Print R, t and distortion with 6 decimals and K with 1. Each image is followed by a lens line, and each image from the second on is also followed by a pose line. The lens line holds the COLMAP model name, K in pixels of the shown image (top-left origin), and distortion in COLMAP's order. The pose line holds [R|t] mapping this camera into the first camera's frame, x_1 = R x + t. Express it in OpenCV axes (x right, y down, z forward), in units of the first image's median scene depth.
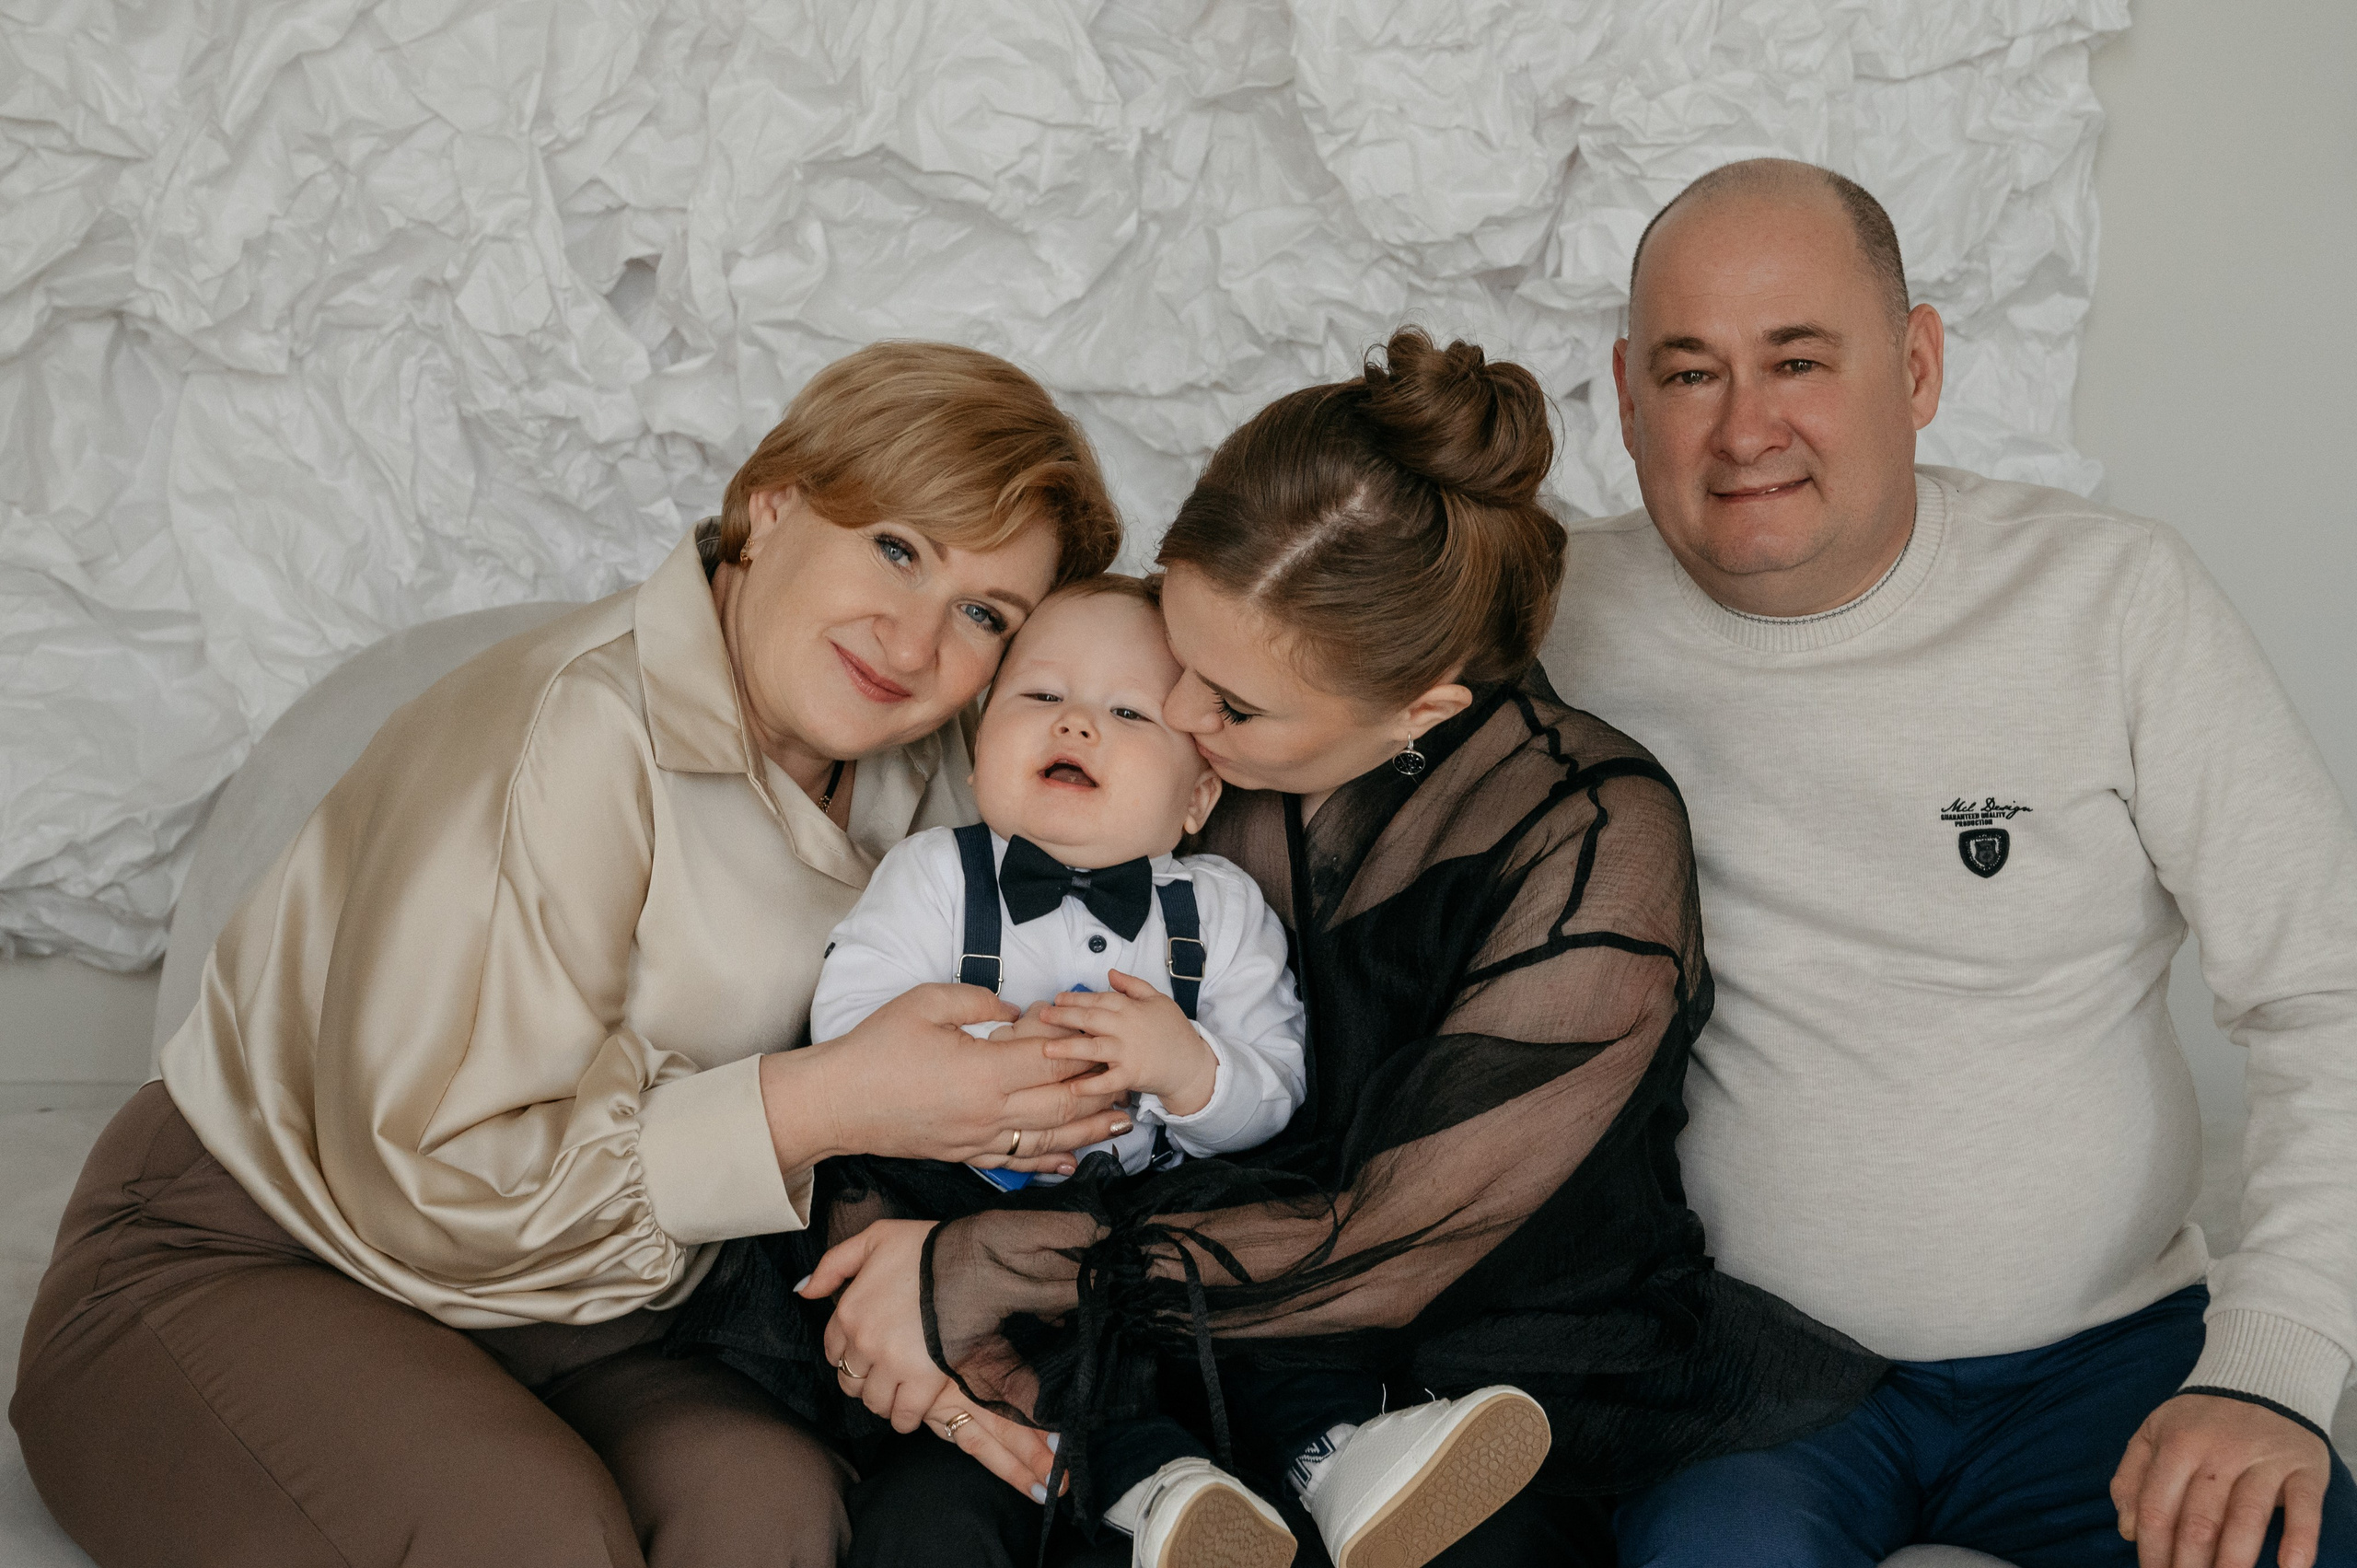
lens RADIAL K [[3689.0, 0, 1090.1], [0, 3689.0, 710.6], [0, 0, 1]] dist [0.005550, 0.000000]
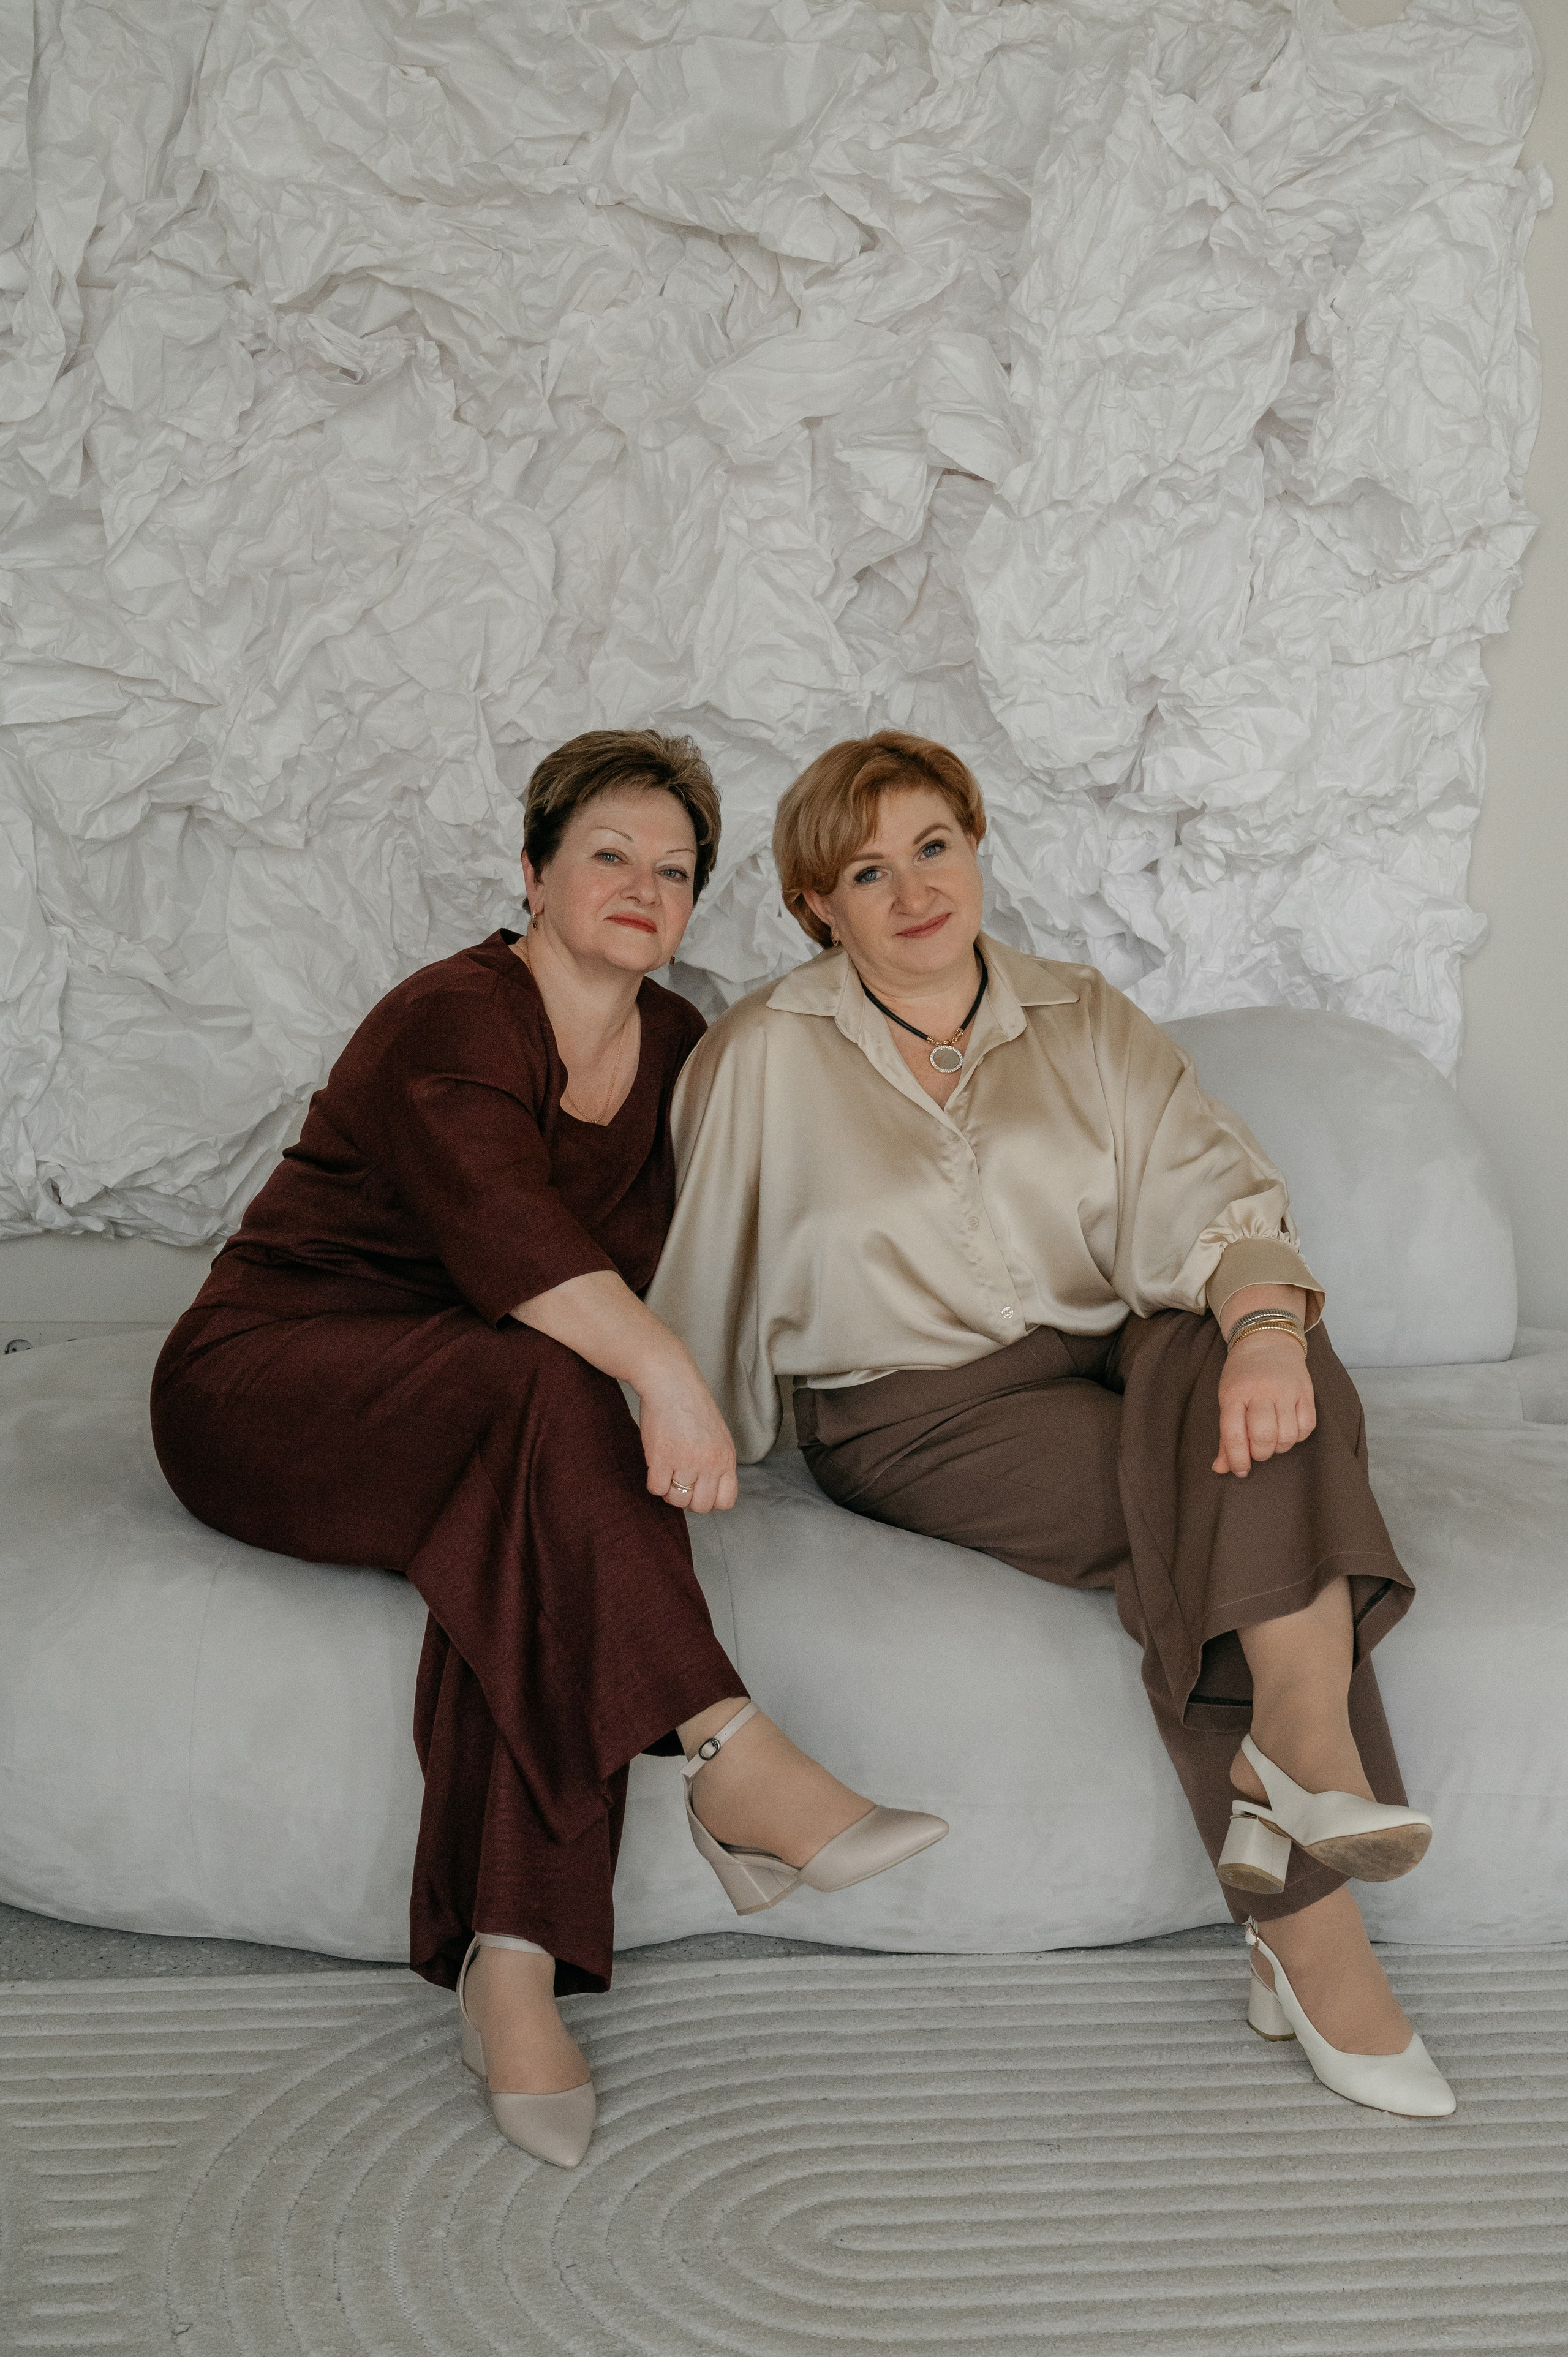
lens RADIAL K [[2850.3, 0, 795.2], [0, 2850.3, 1193.8], [0, 0, 1]] dist [0.012397, 0.000000]
pose [[0.998565, 0.000477, 0.053546, -0.081283], [-0.002072, 0.999556, 0.029731, 0.015212], [-0.053508, -0.029799, 0.998123, -0.185209]]
